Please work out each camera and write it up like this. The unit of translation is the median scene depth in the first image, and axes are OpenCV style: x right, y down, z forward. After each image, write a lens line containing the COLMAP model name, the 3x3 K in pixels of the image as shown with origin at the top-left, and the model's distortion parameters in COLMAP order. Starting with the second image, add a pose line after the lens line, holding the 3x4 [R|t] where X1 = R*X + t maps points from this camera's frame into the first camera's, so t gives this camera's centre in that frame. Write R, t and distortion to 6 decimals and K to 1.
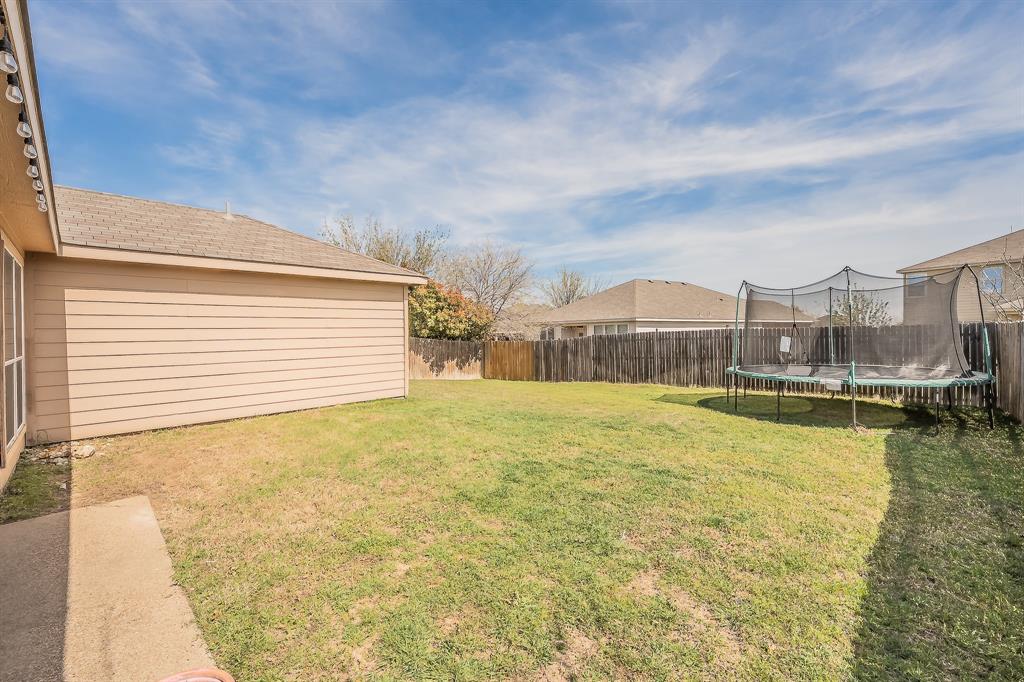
lens RADIAL K [[435.5, 0, 511.3], [0, 435.5, 330.4], [0, 0, 1]] dist [-0.018704, -0.000038]
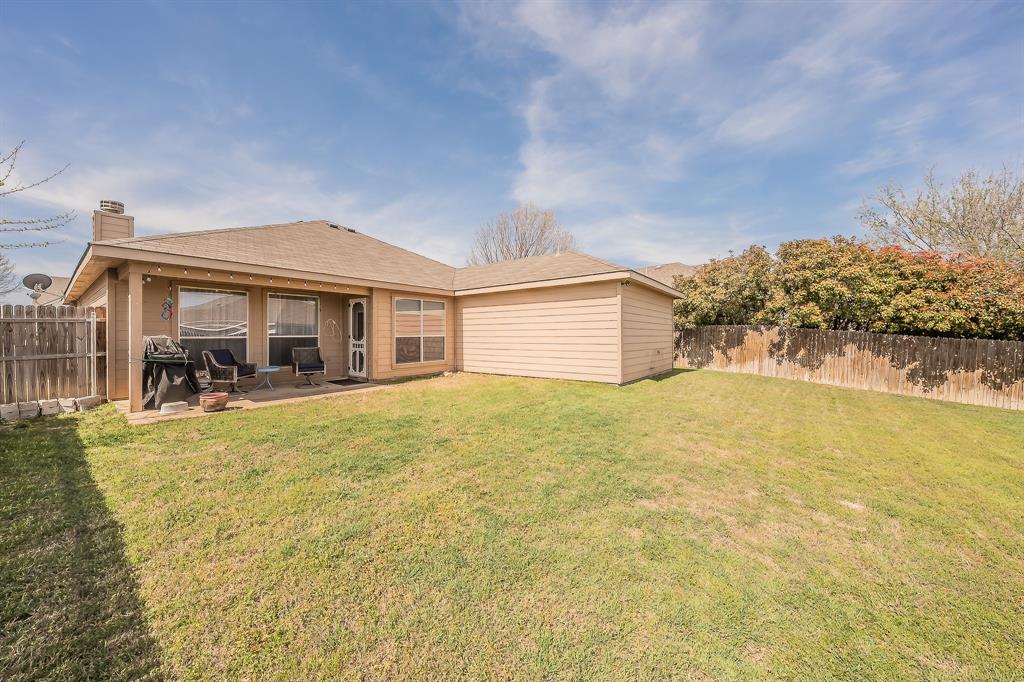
lens RADIAL K [[350.5, 0, 509.3], [0, 350.5, 337.6], [0, 0, 1]] dist [-0.001770, -0.000048]
pose [[0.102264, 0.022768, -0.994497, 0.311060], [0.006046, 0.999705, 0.023509, 0.007095], [0.994739, -0.008417, 0.102096, 0.340119]]
